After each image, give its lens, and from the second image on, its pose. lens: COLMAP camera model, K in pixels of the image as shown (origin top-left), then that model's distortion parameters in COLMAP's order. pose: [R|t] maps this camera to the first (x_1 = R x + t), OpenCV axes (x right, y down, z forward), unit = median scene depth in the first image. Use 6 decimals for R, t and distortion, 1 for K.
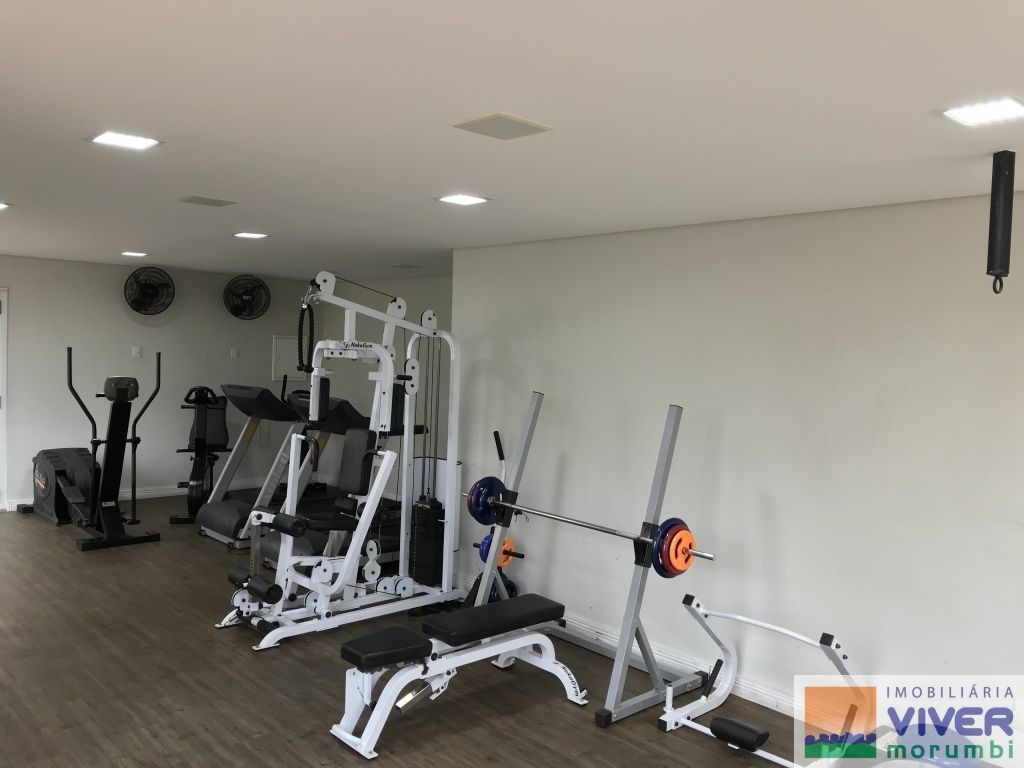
lens RADIAL K [[834.3, 0, 513.1], [0, 834.3, 386.3], [0, 0, 1]] dist [0.014337, 0.002240]
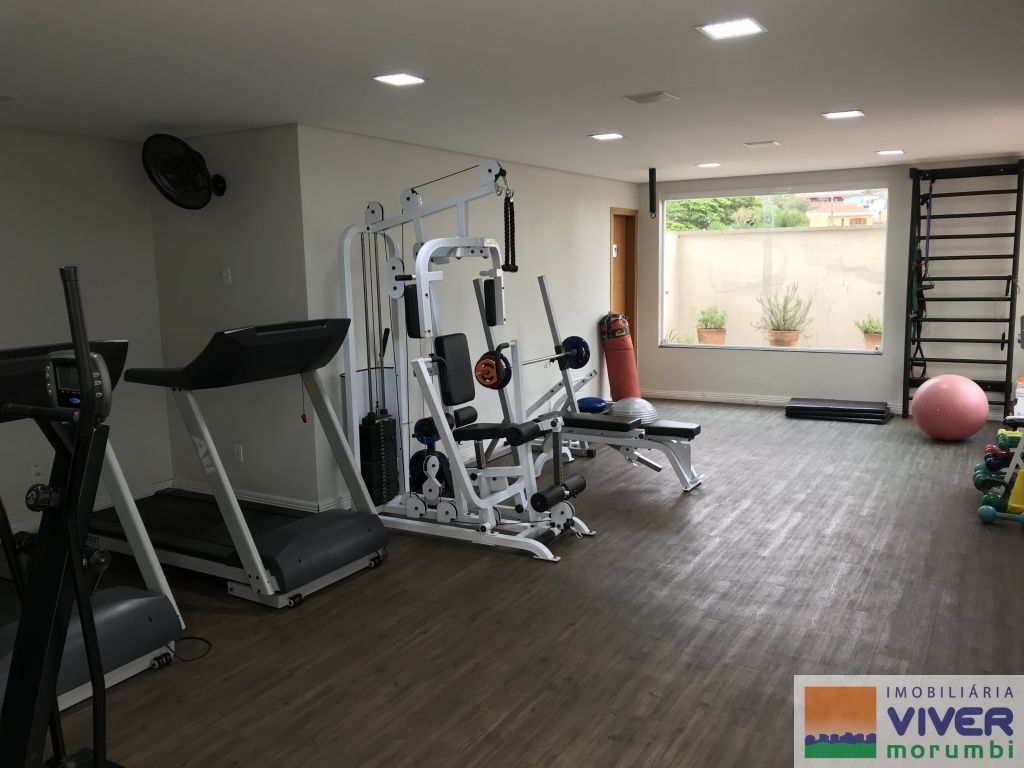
lens RADIAL K [[834.3, 0, 514.0], [0, 834.3, 382.6], [0, 0, 1]] dist [0.014337, 0.002240]
pose [[-0.279543, -0.167137, 0.945474, -1.008066], [0.062263, 0.979504, 0.191562, -0.063511], [-0.958112, 0.112418, -0.263407, 1.104078]]
